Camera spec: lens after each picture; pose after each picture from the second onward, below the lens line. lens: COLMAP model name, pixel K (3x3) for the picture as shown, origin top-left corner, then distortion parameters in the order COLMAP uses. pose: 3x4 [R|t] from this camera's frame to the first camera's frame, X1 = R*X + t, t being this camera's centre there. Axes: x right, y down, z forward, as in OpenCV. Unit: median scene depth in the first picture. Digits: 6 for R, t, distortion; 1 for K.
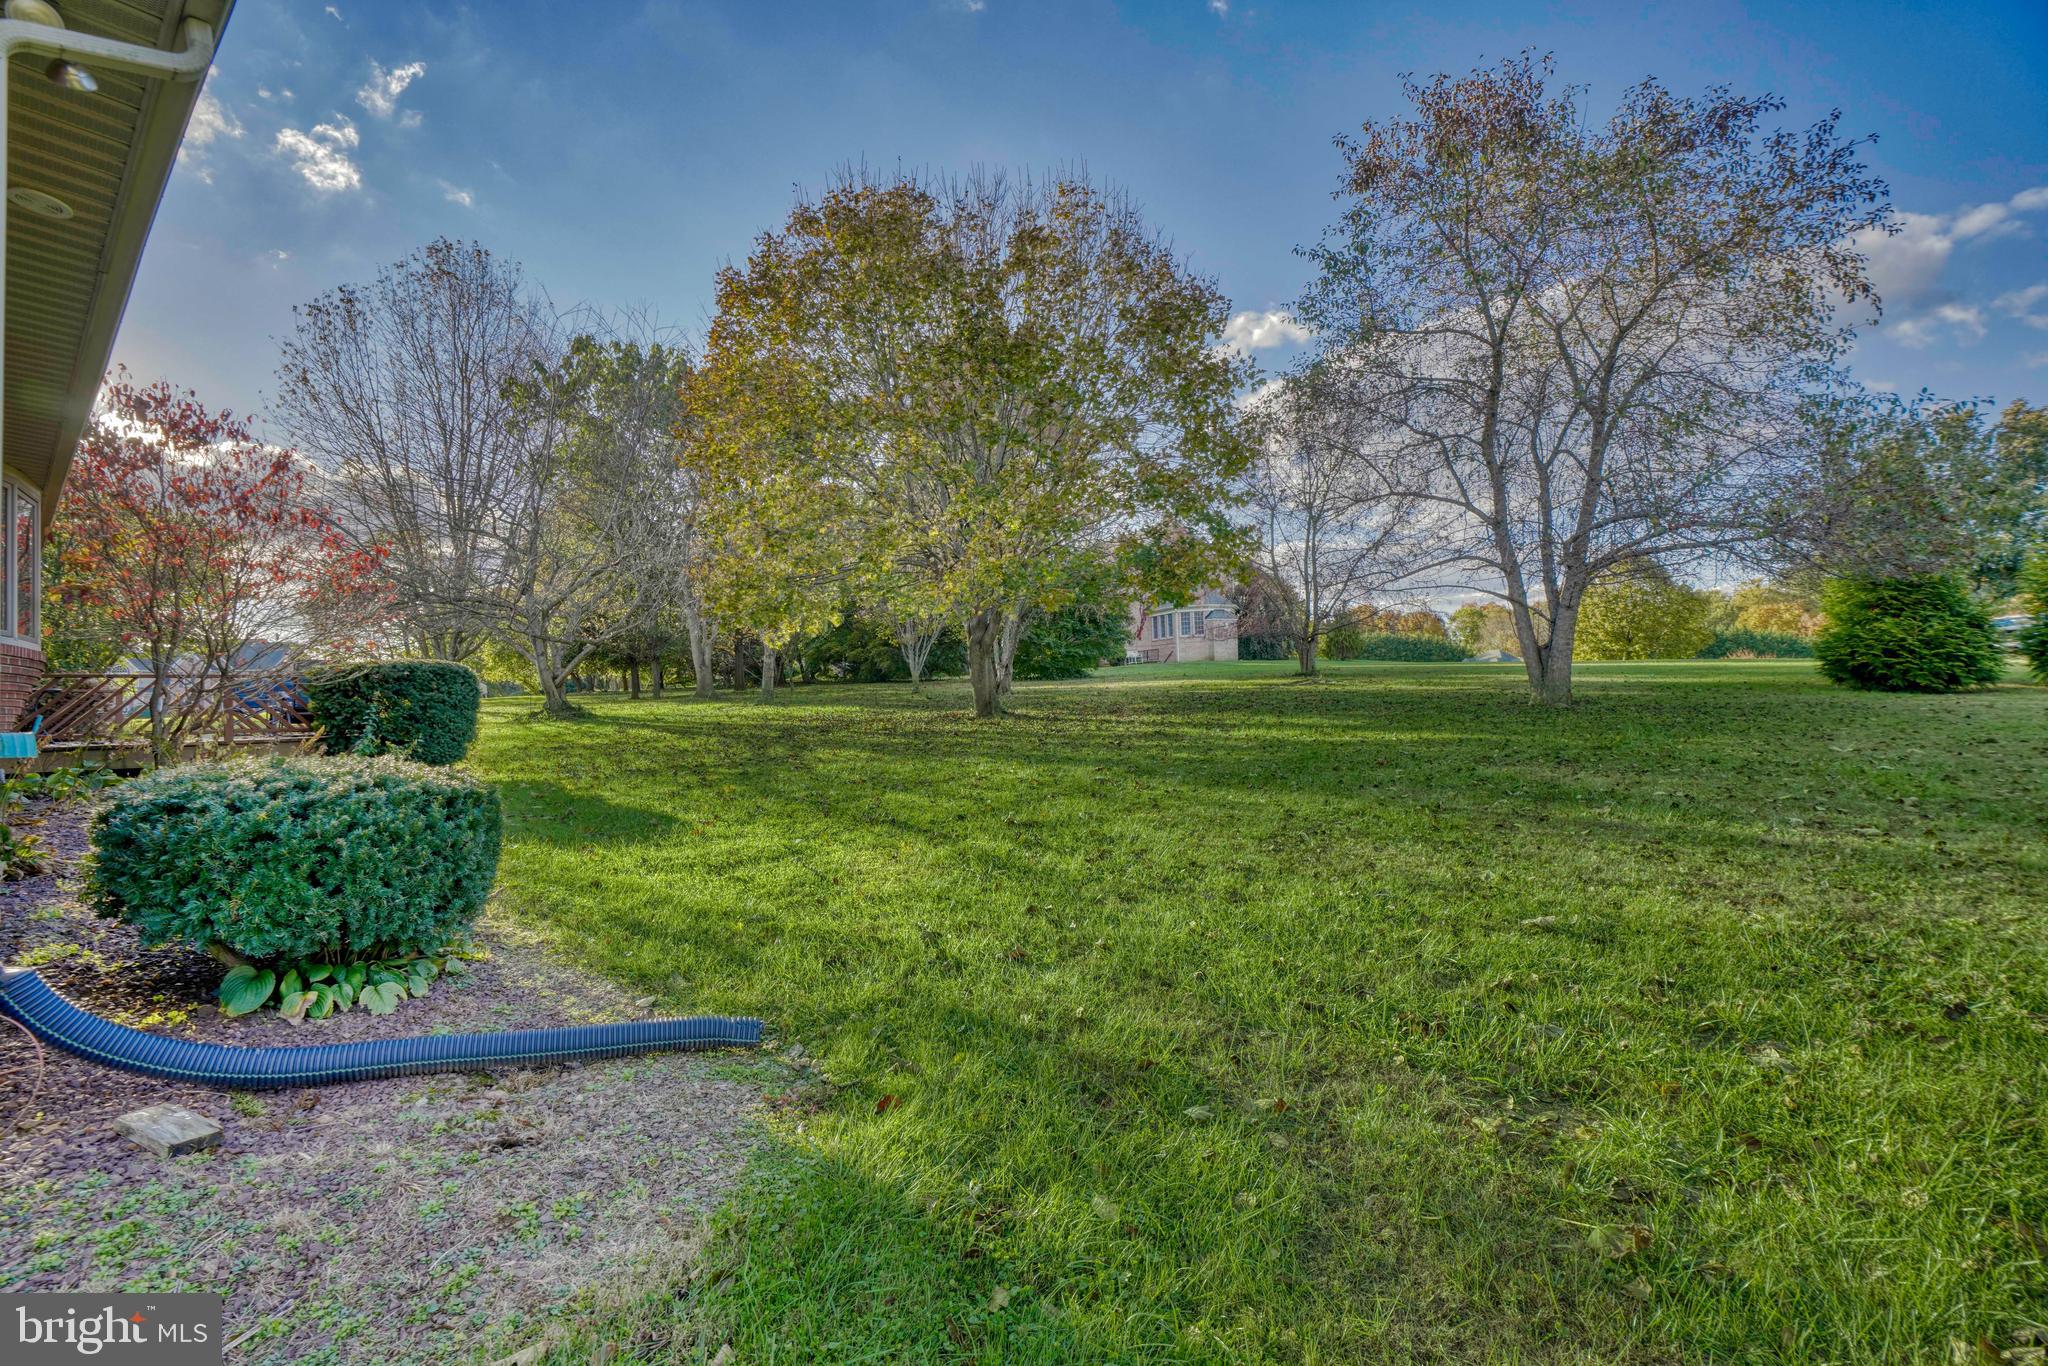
lens RADIAL K [[952.7, 0, 1028.1], [0, 952.7, 631.1], [0, 0, 1]] dist [-0.081211, 0.025281]
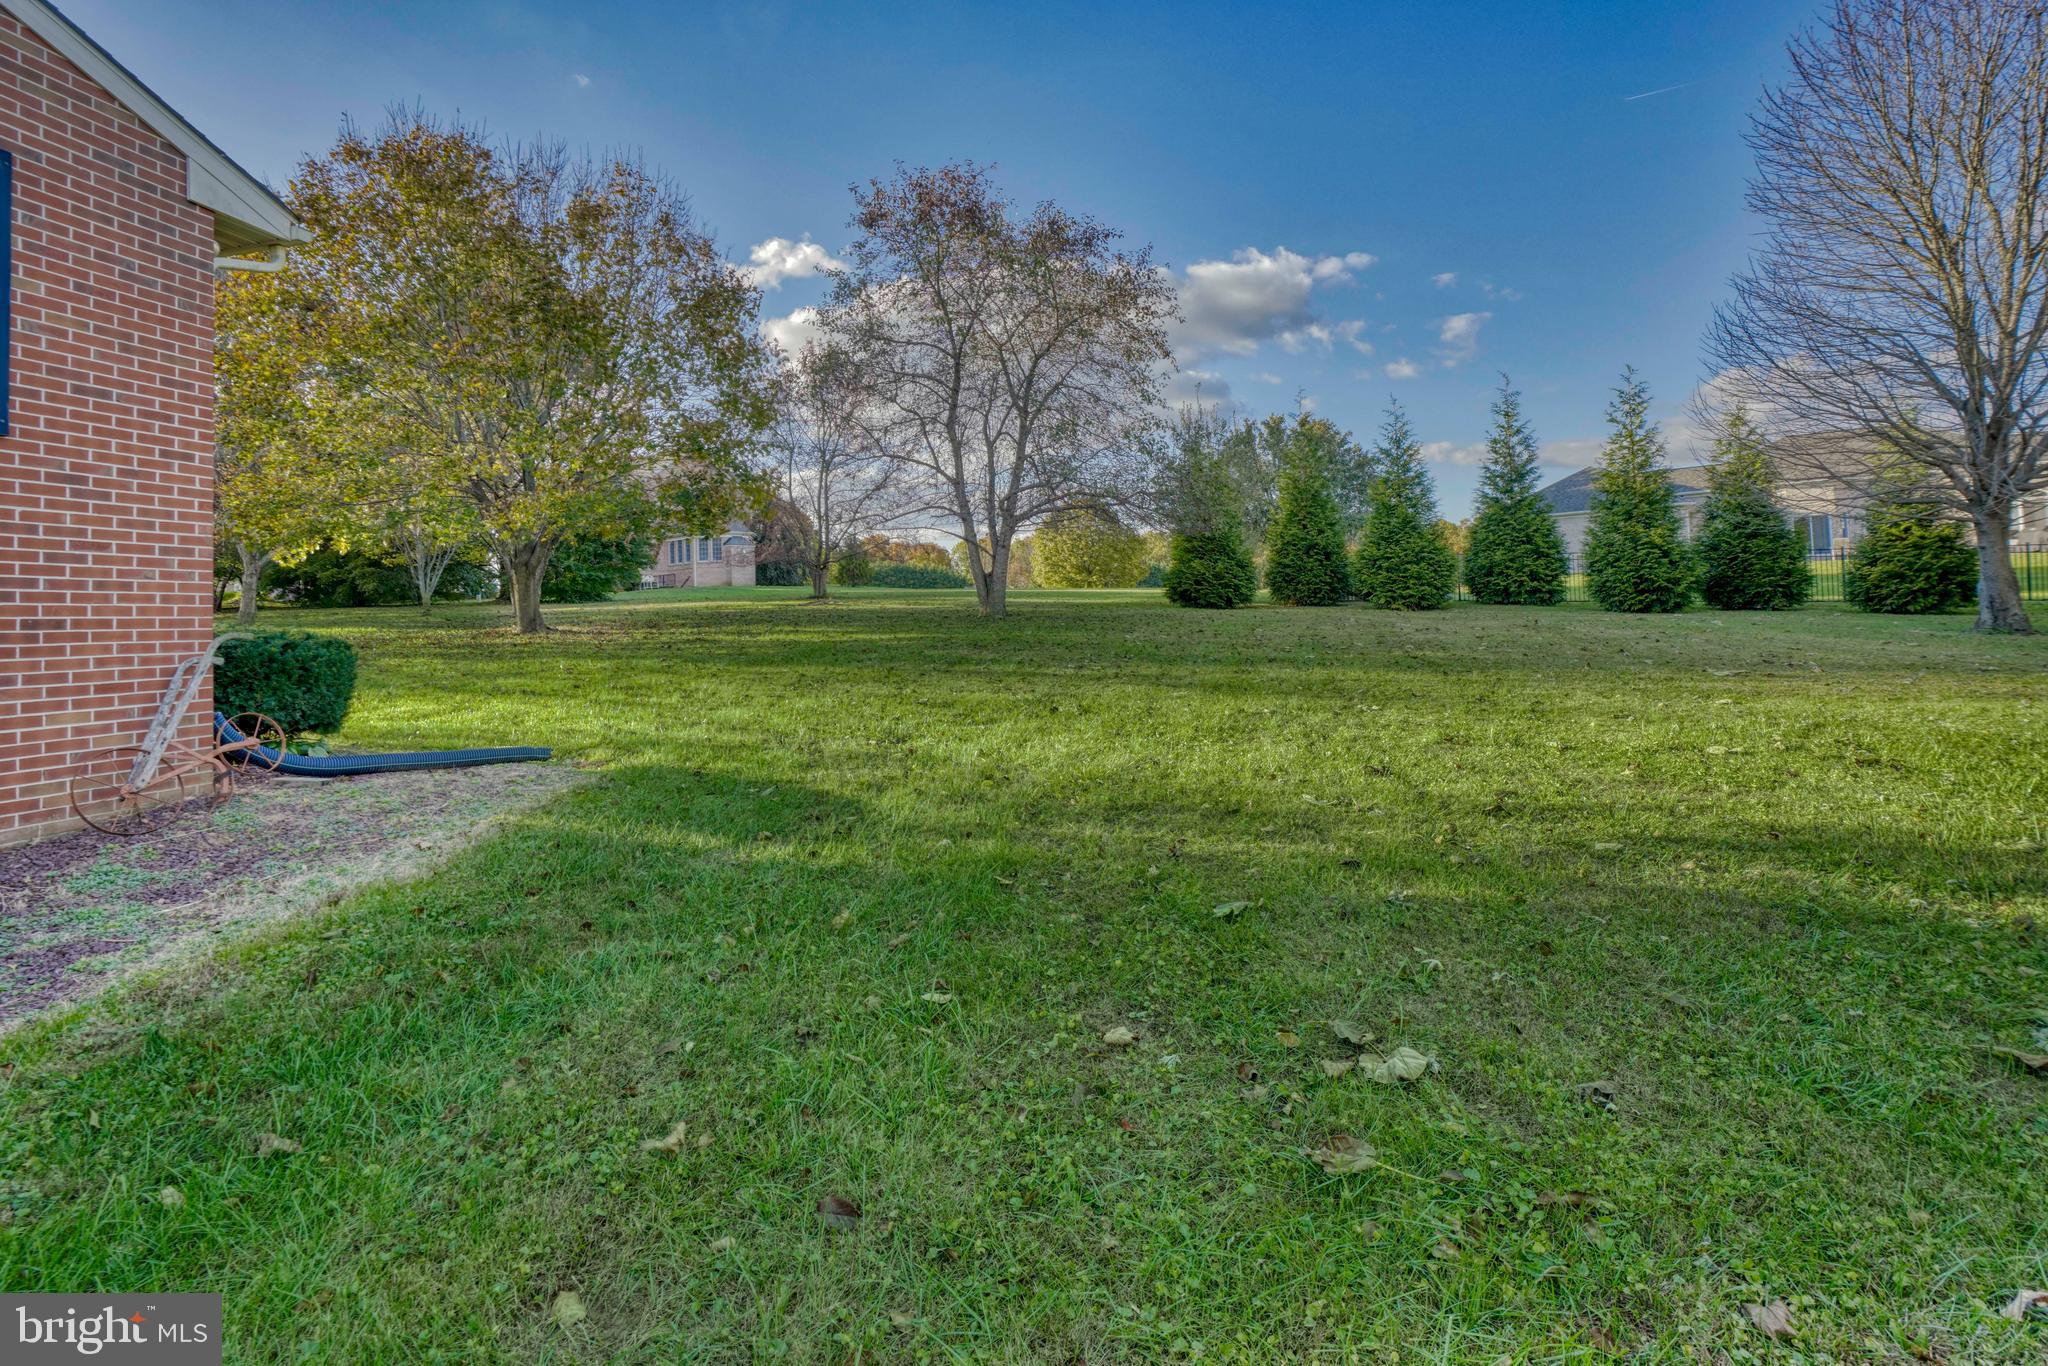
lens RADIAL K [[952.7, 0, 1028.1], [0, 952.7, 631.1], [0, 0, 1]] dist [-0.081211, 0.025281]
pose [[0.877482, -0.012584, 0.479444, -0.068701], [-0.024167, 0.997226, 0.070406, -0.000574], [-0.479000, -0.073367, 0.874744, -0.256528]]
